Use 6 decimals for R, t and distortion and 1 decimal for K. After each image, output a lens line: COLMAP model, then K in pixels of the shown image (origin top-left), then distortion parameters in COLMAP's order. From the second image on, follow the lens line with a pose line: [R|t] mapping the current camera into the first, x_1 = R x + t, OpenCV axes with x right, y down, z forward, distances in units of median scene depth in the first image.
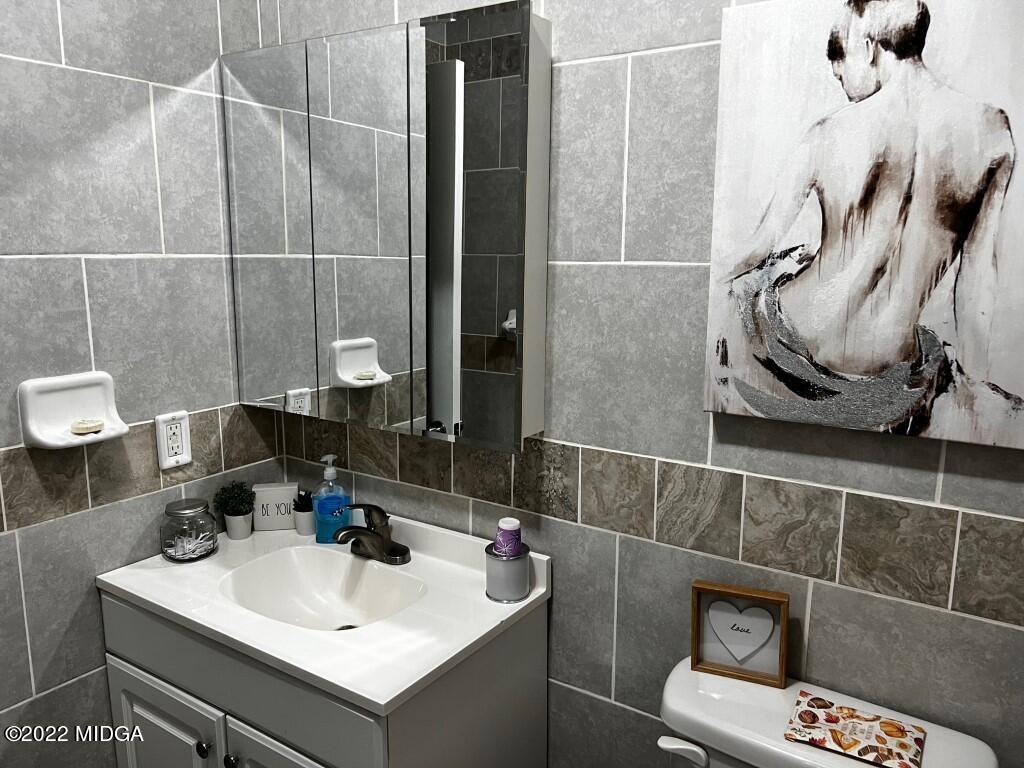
lens RADIAL K [[771.7, 0, 509.1], [0, 771.7, 389.7], [0, 0, 1]] dist [0.053589, -0.069955]
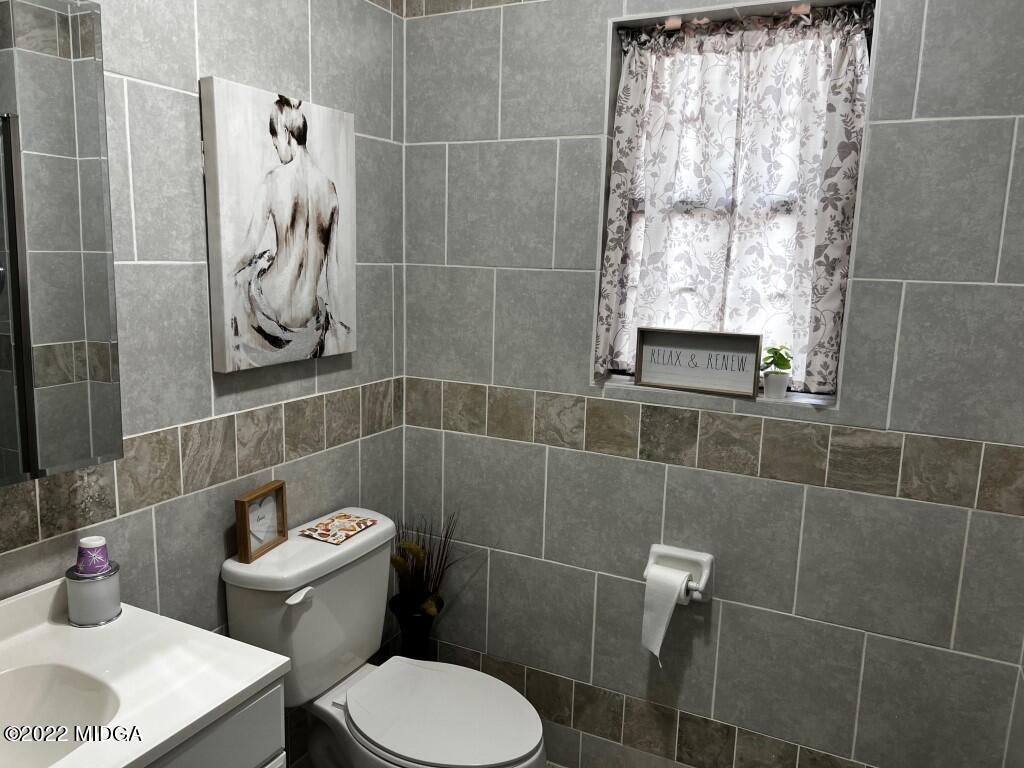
lens RADIAL K [[771.7, 0, 511.1], [0, 771.7, 384.6], [0, 0, 1]] dist [0.053589, -0.069955]
pose [[-0.135590, -0.175875, 0.975030, -1.157978], [0.151973, 0.968780, 0.195882, -0.144790], [-0.979040, 0.174737, -0.104629, 0.685159]]
